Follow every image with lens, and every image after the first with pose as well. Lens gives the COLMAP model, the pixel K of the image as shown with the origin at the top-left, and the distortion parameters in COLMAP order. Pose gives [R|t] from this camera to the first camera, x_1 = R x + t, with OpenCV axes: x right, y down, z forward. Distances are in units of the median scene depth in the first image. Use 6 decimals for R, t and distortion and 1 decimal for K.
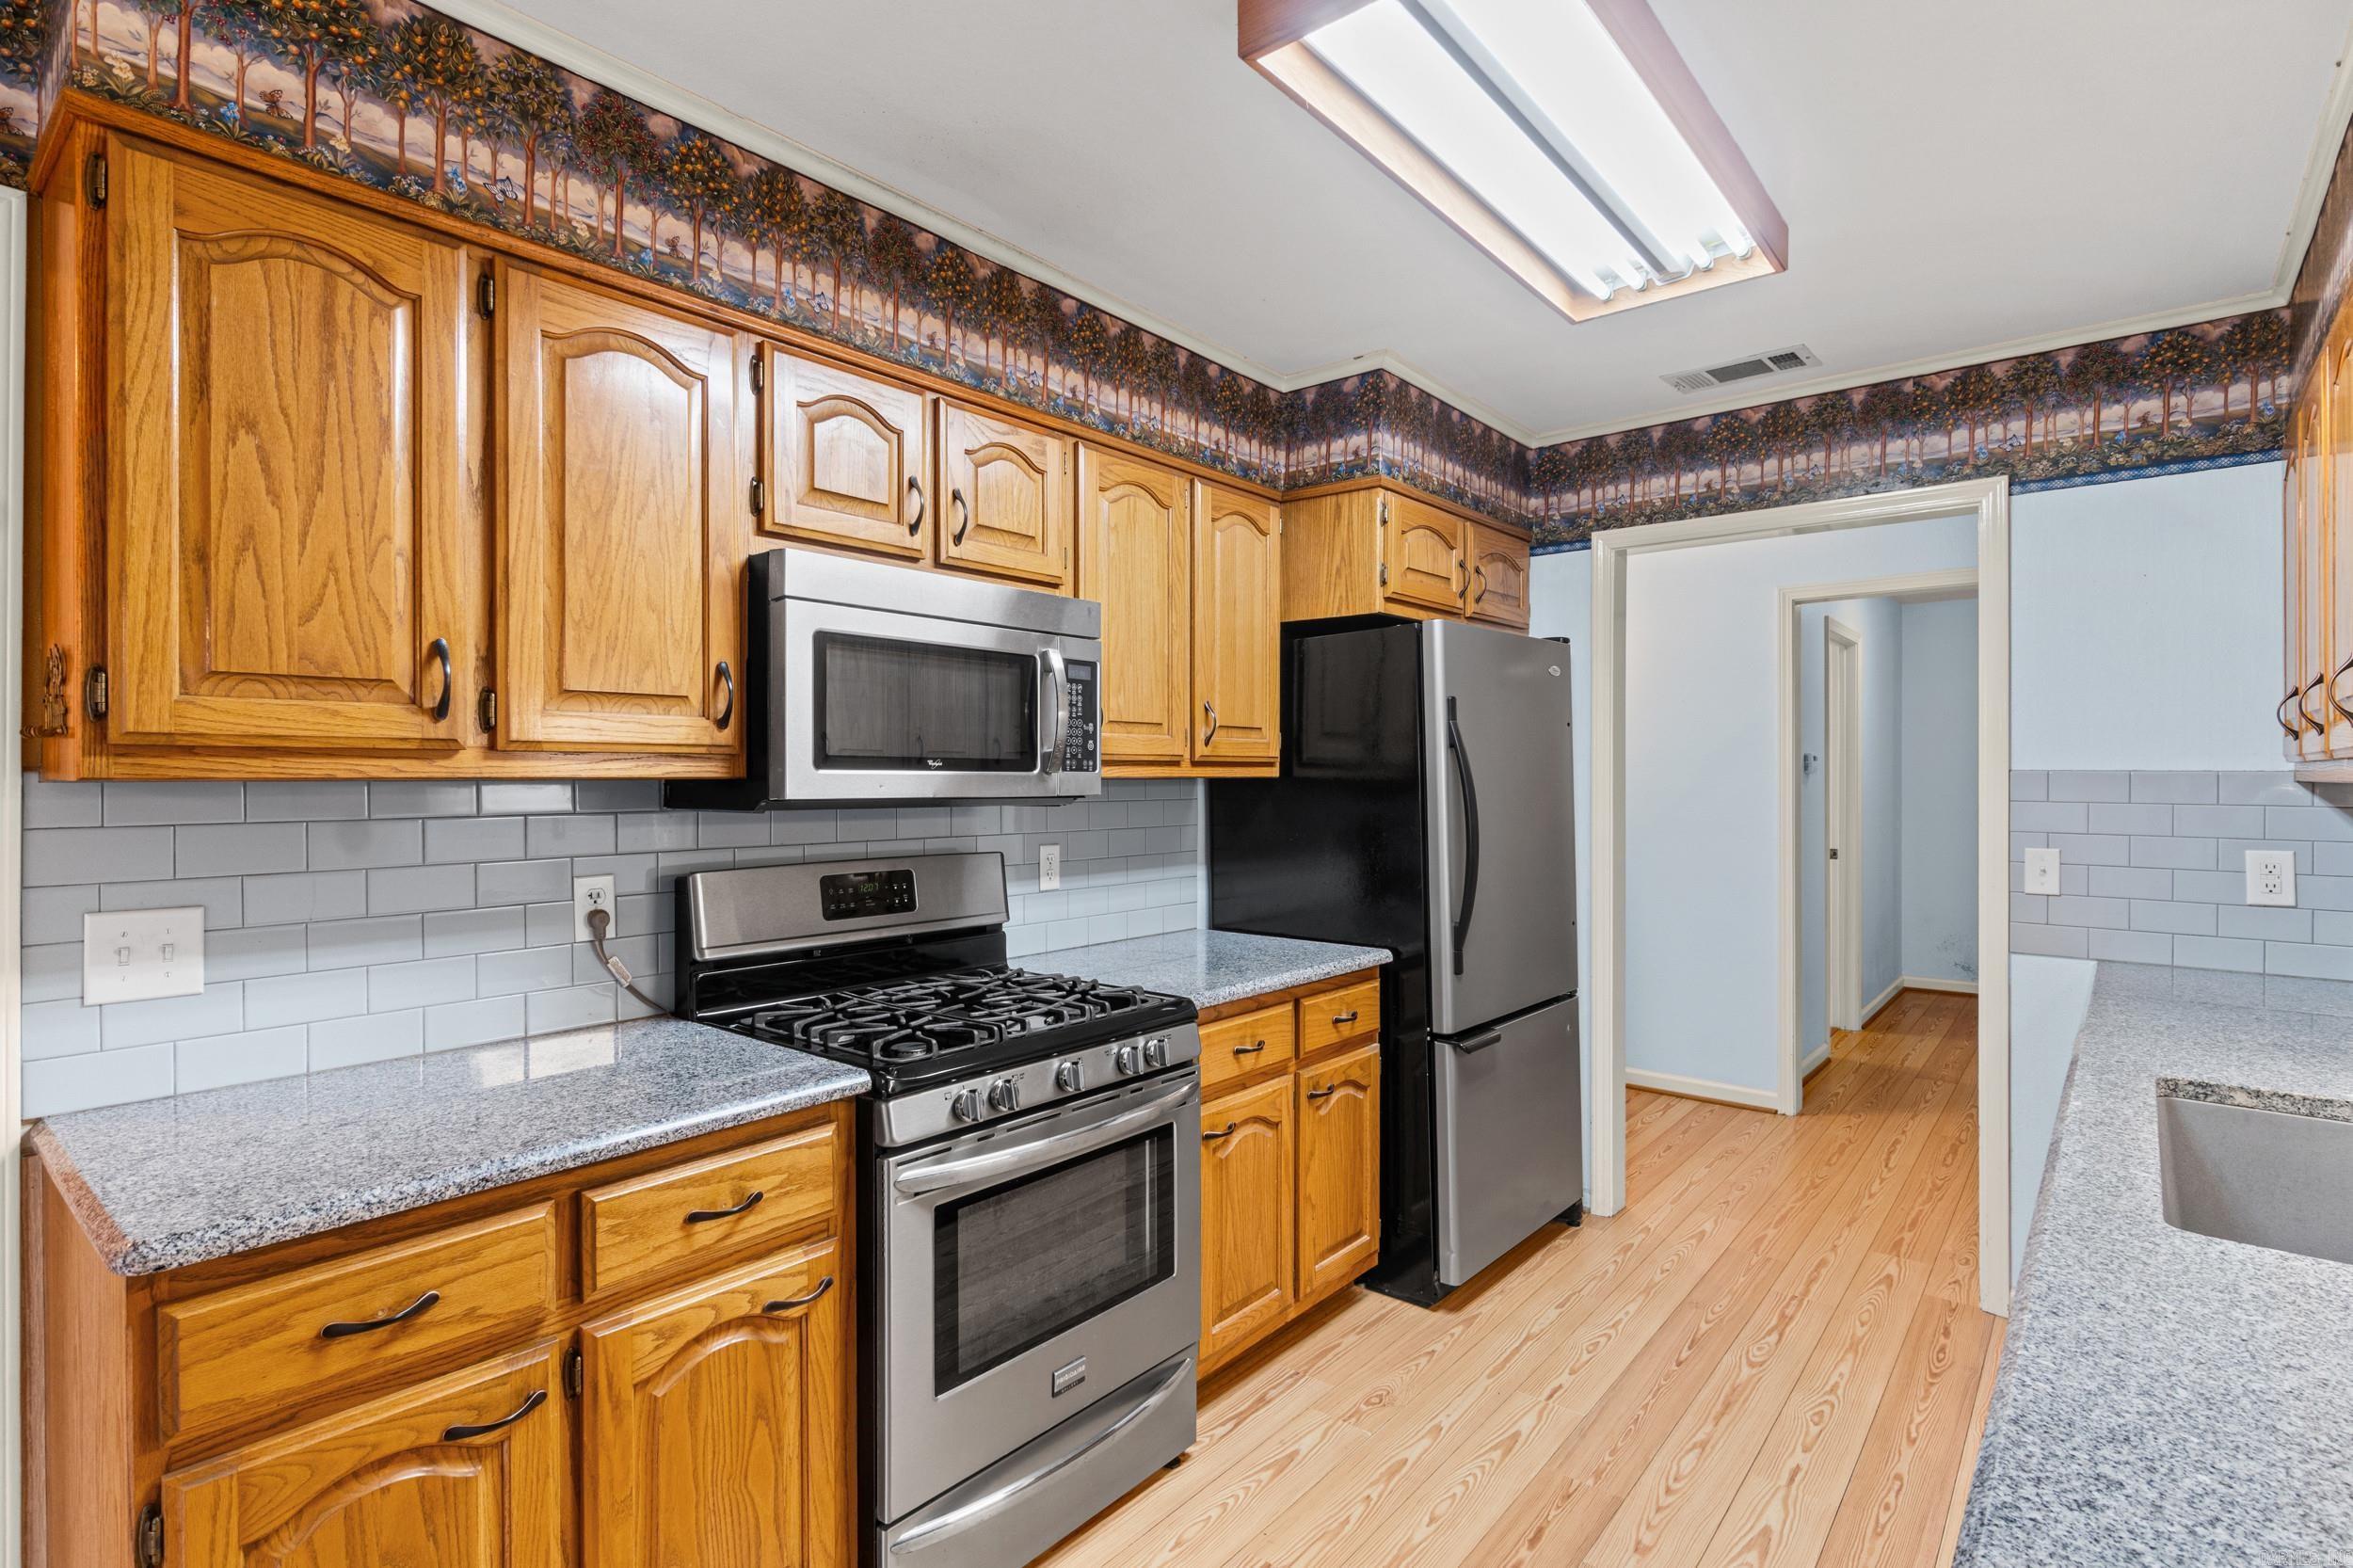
lens RADIAL K [[1139.7, 0, 1140.6], [0, 1139.7, 773.5], [0, 0, 1]] dist [-0.001905, -0.000361]
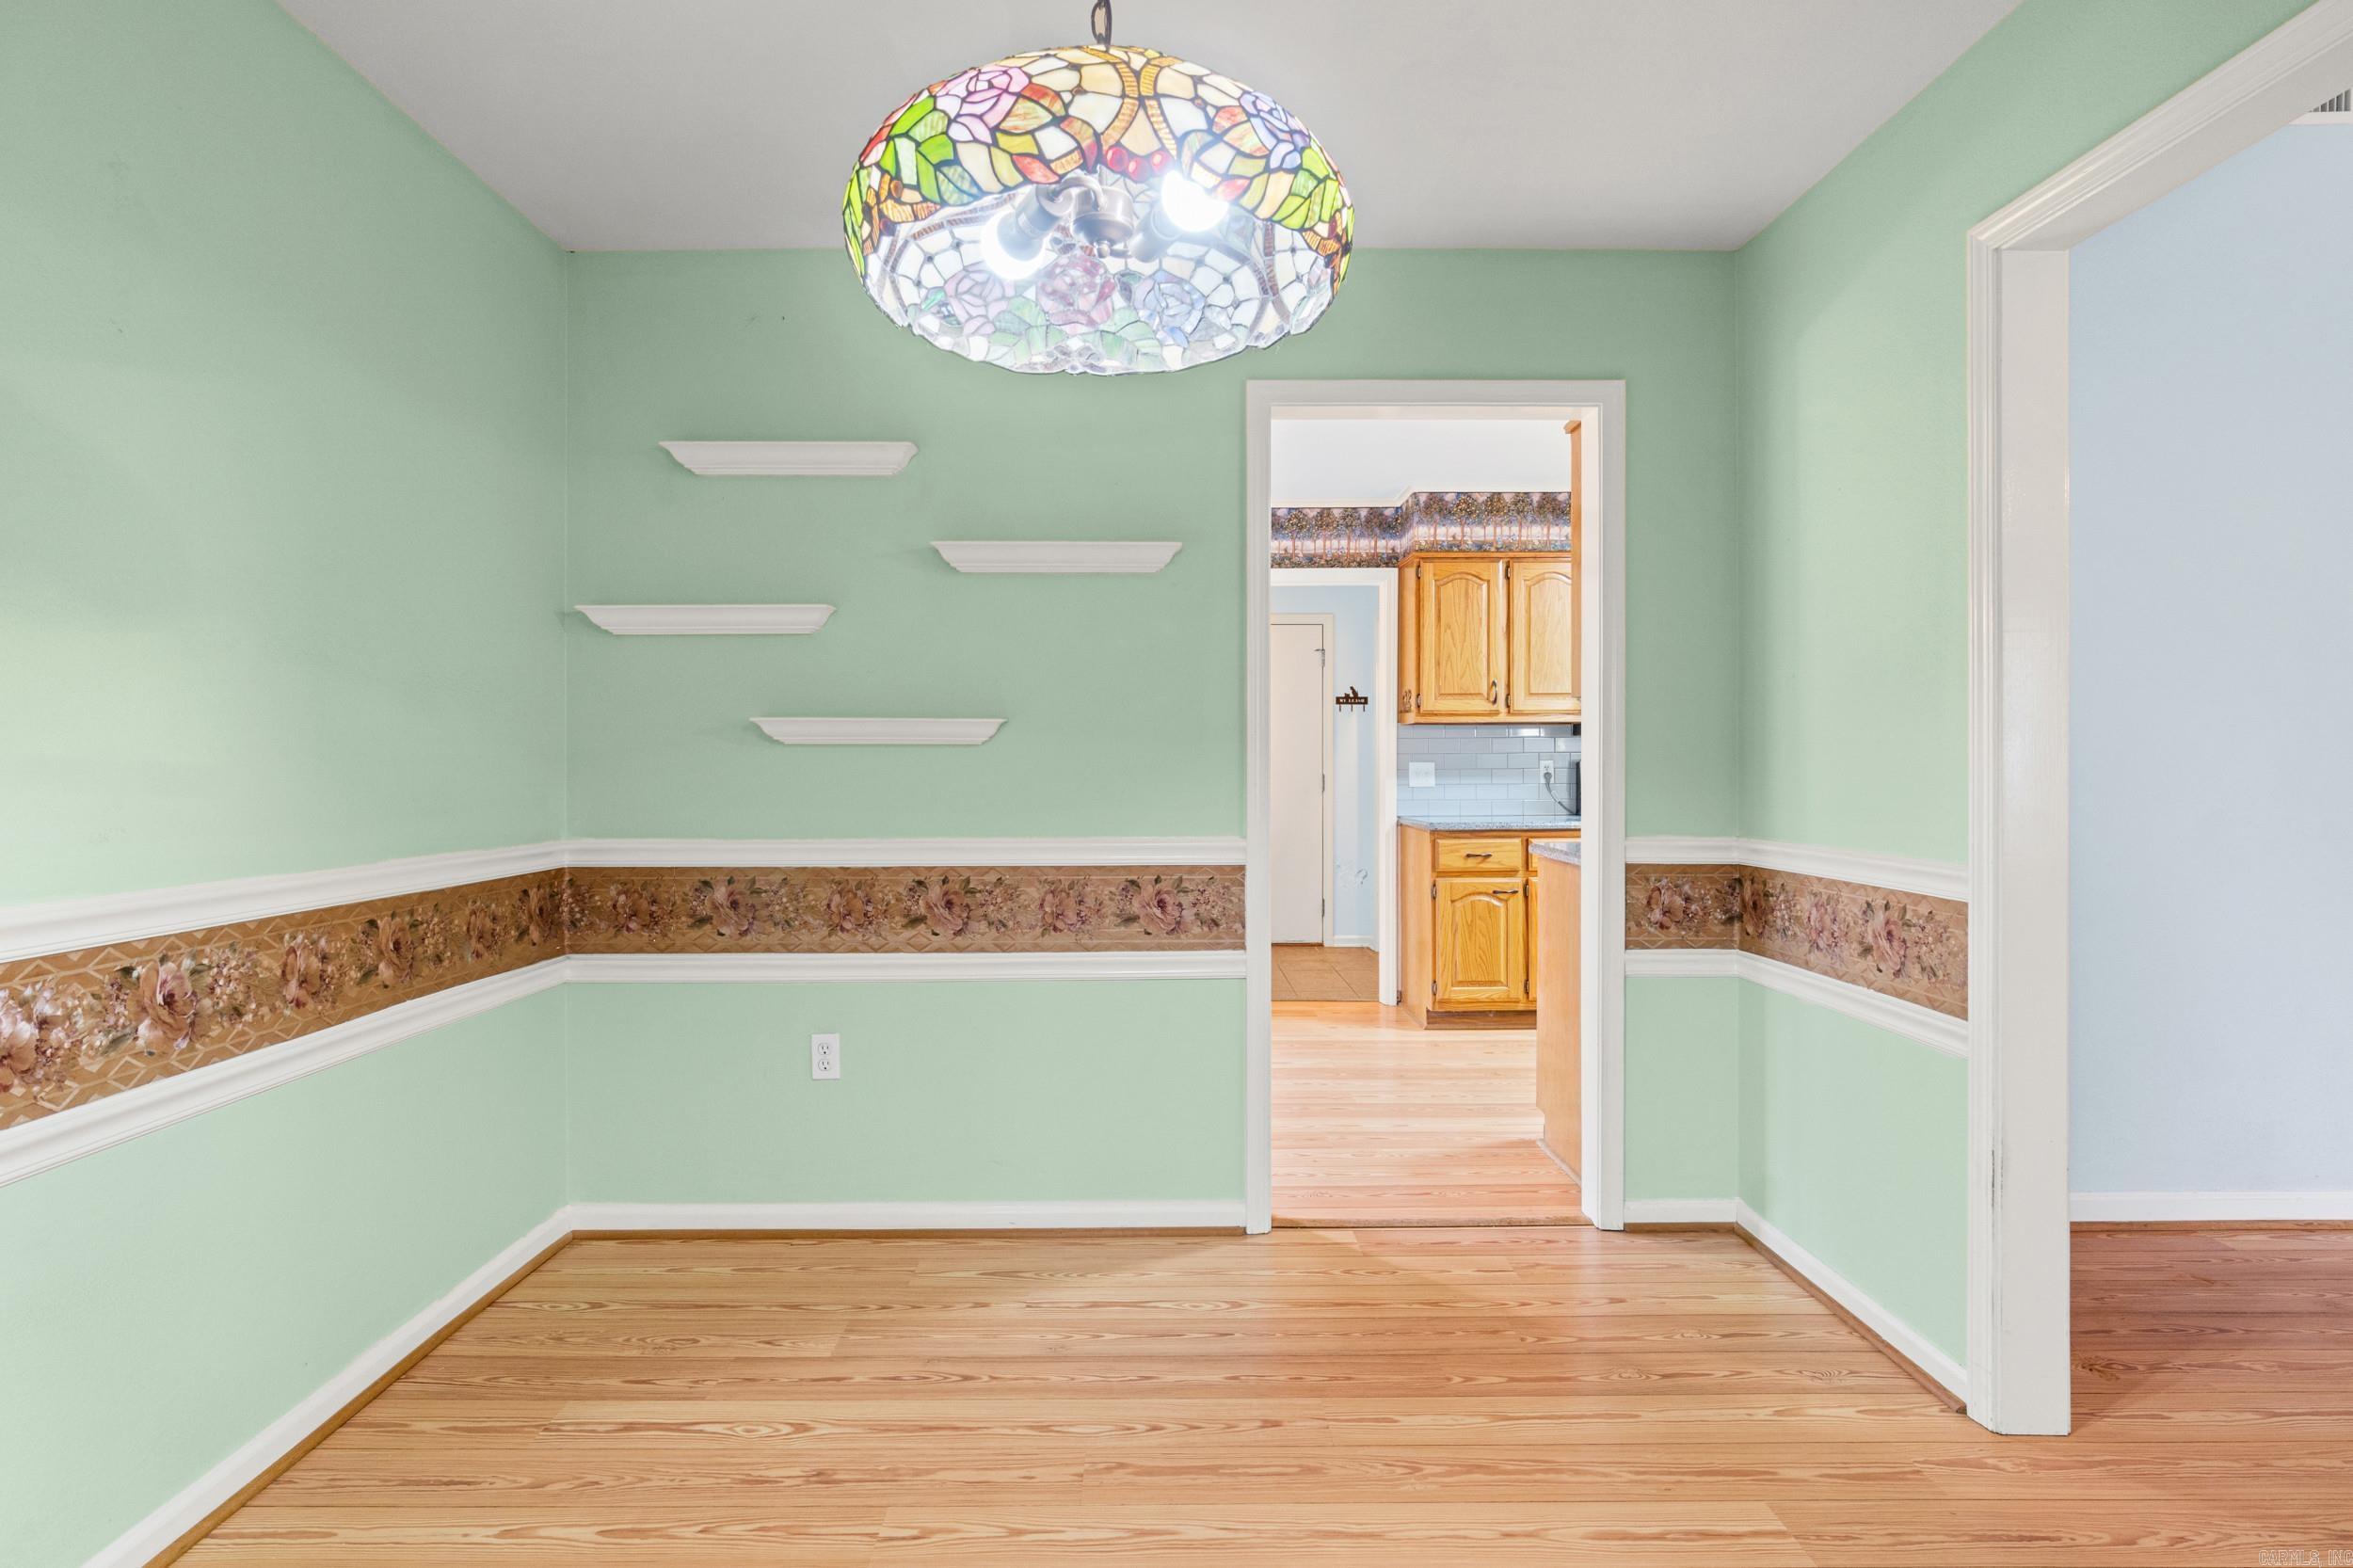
lens RADIAL K [[1199.3, 0, 1166.2], [0, 1199.3, 787.1], [0, 0, 1]] dist [-0.004766, 0.001148]
pose [[0.662522, 0.013521, -0.748920, 1.470436], [0.003191, 0.999777, 0.020873, 0.126613], [0.749035, -0.016219, 0.662331, -2.184268]]
